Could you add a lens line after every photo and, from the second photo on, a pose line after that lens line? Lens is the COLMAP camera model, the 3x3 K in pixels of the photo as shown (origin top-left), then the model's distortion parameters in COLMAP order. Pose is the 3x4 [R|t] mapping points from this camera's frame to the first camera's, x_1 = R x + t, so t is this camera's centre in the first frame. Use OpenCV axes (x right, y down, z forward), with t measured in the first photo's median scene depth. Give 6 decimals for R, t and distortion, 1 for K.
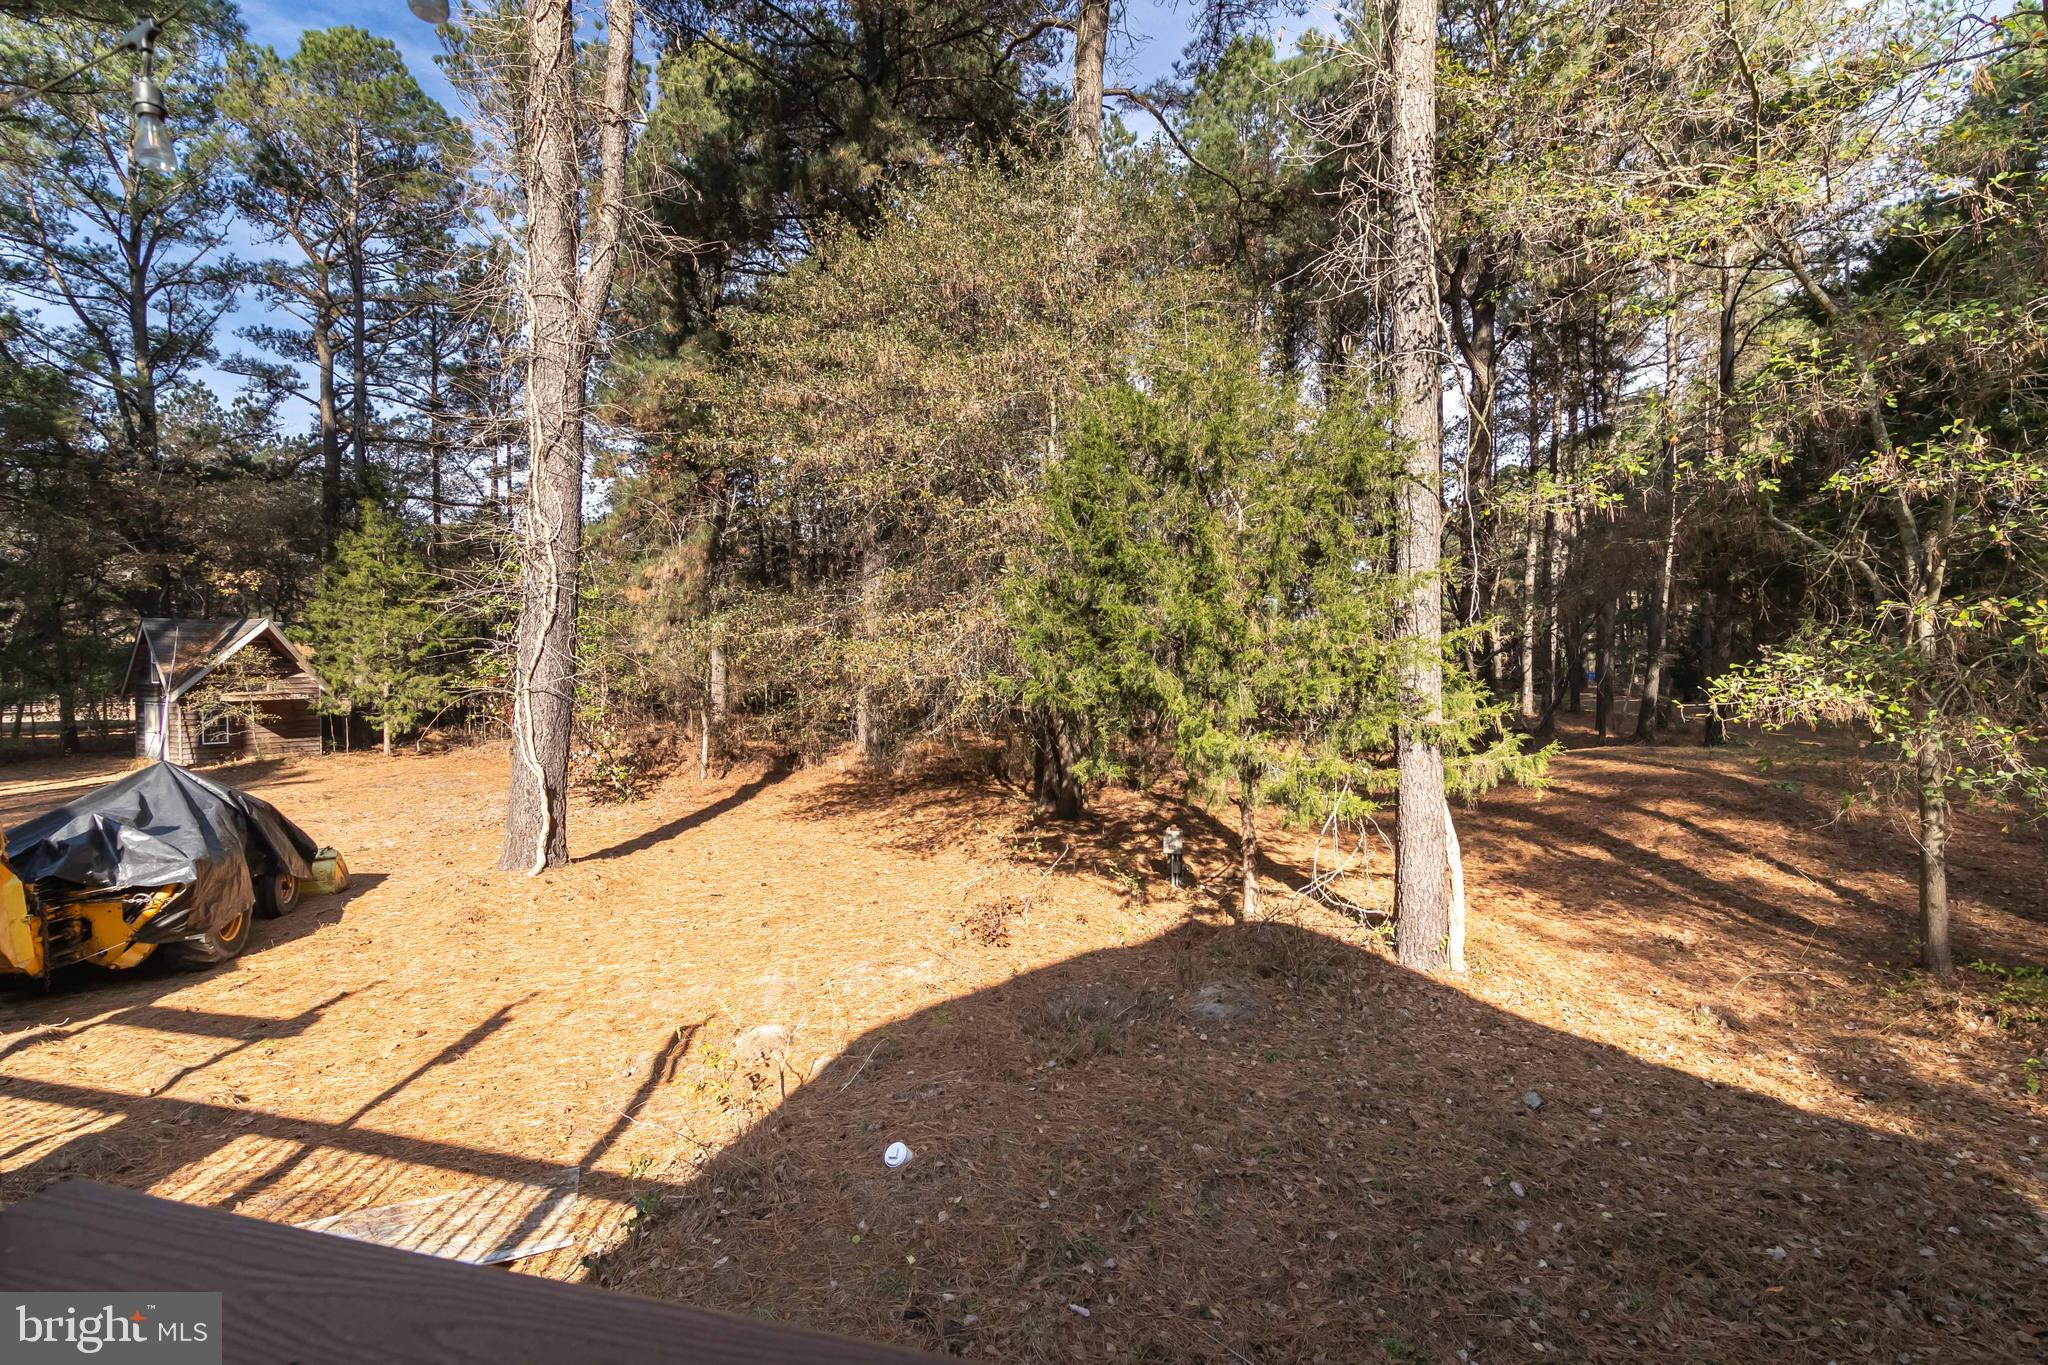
lens RADIAL K [[947.3, 0, 1017.0], [0, 947.3, 649.4], [0, 0, 1]] dist [0.012743, -0.000188]
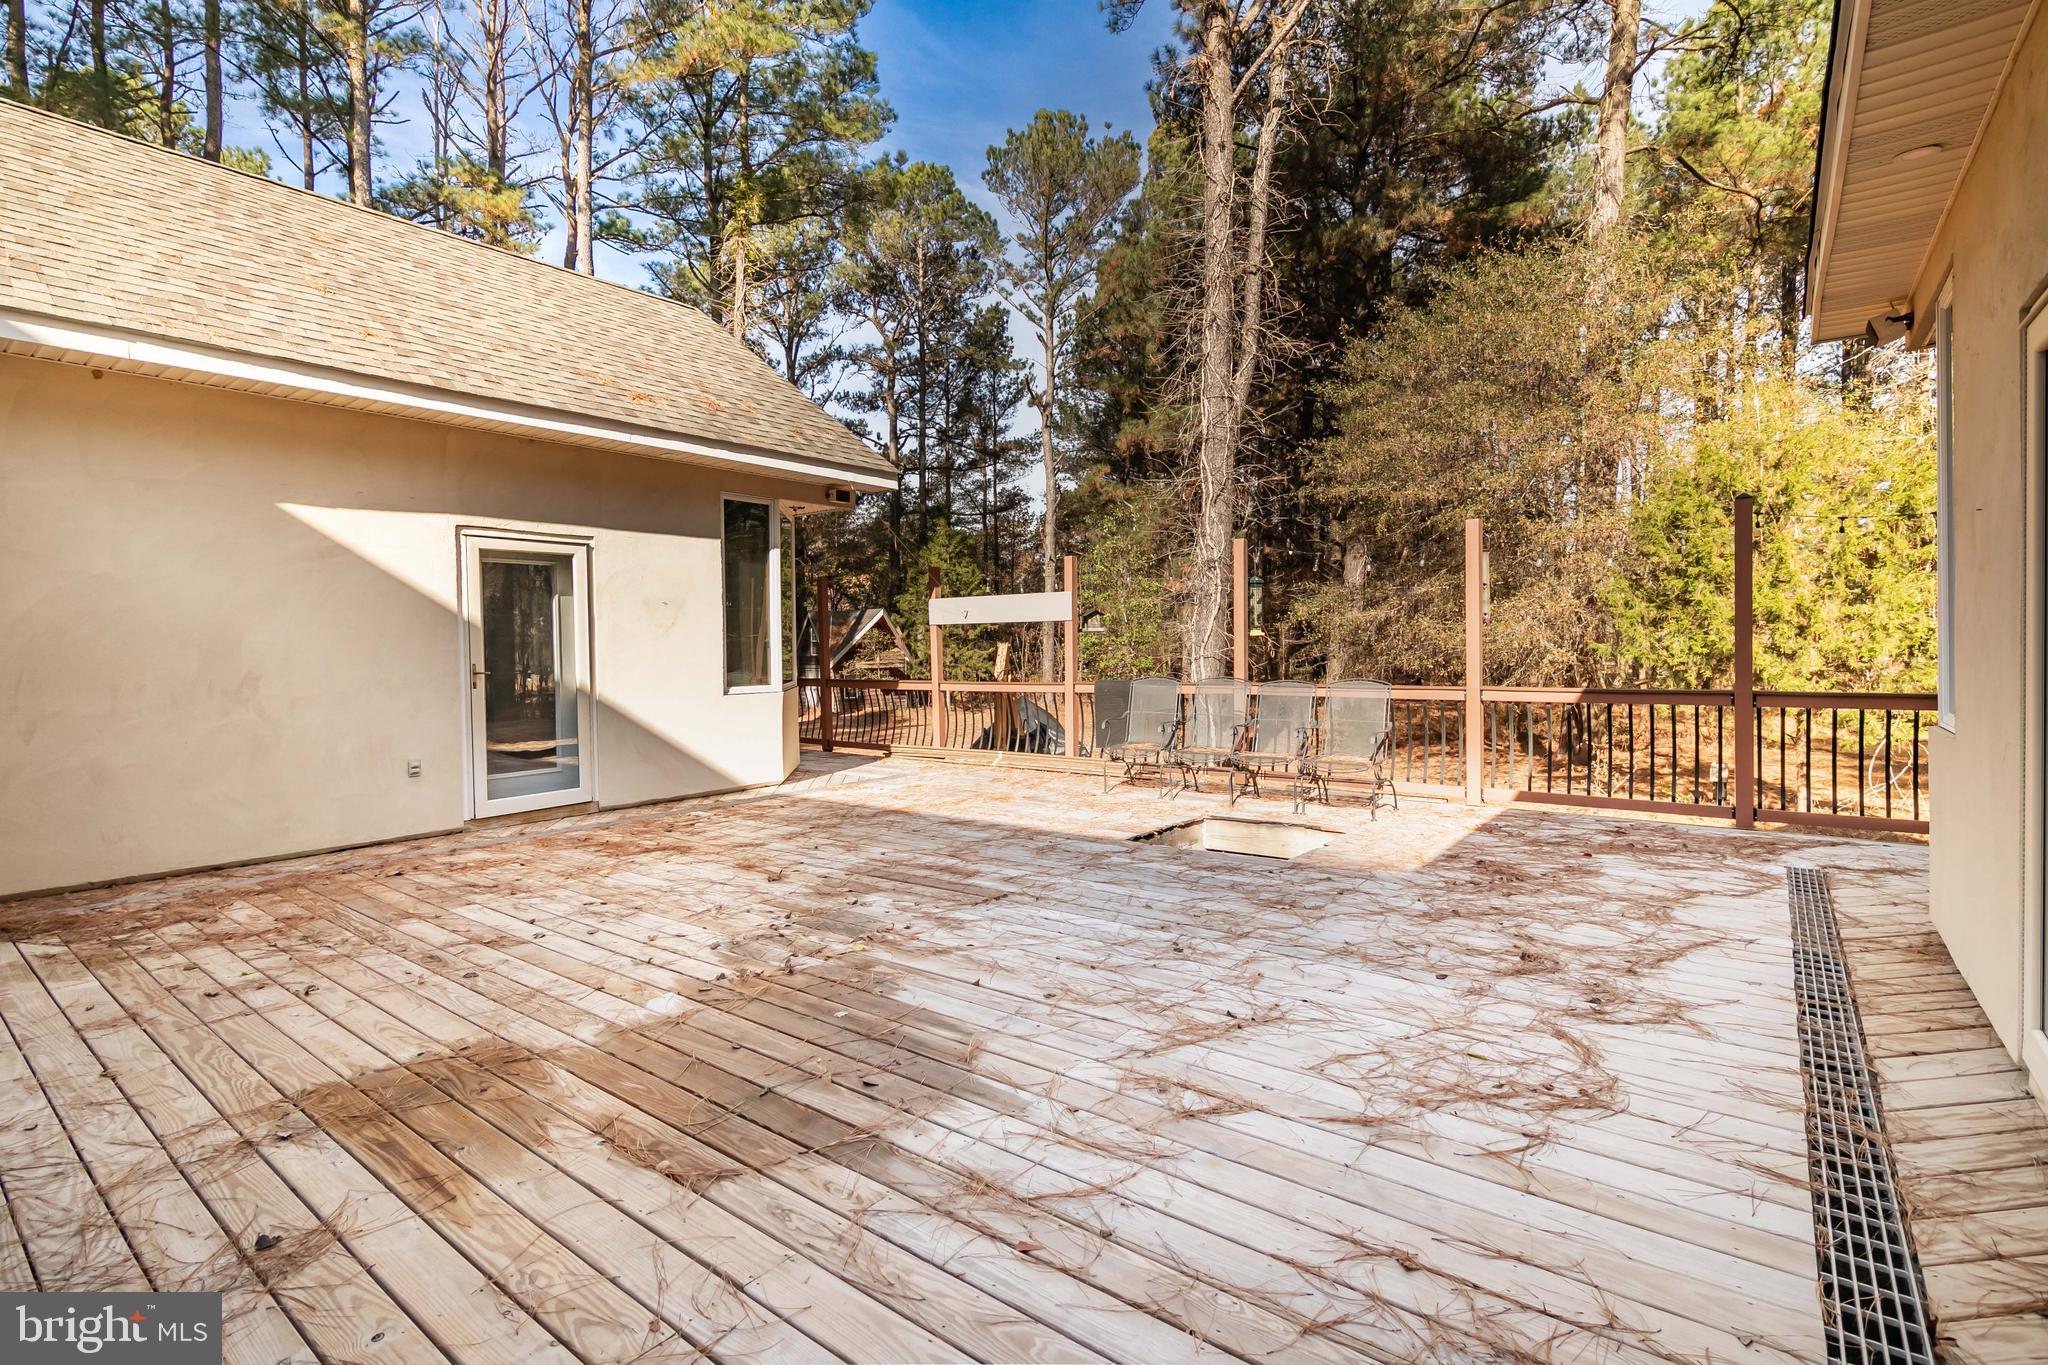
lens RADIAL K [[947.3, 0, 1017.0], [0, 947.3, 649.4], [0, 0, 1]] dist [0.012743, -0.000188]
pose [[0.925220, -0.000888, -0.379431, -0.081237], [0.009390, 0.999745, 0.020556, -0.000871], [0.379316, -0.022581, 0.924992, -0.203164]]
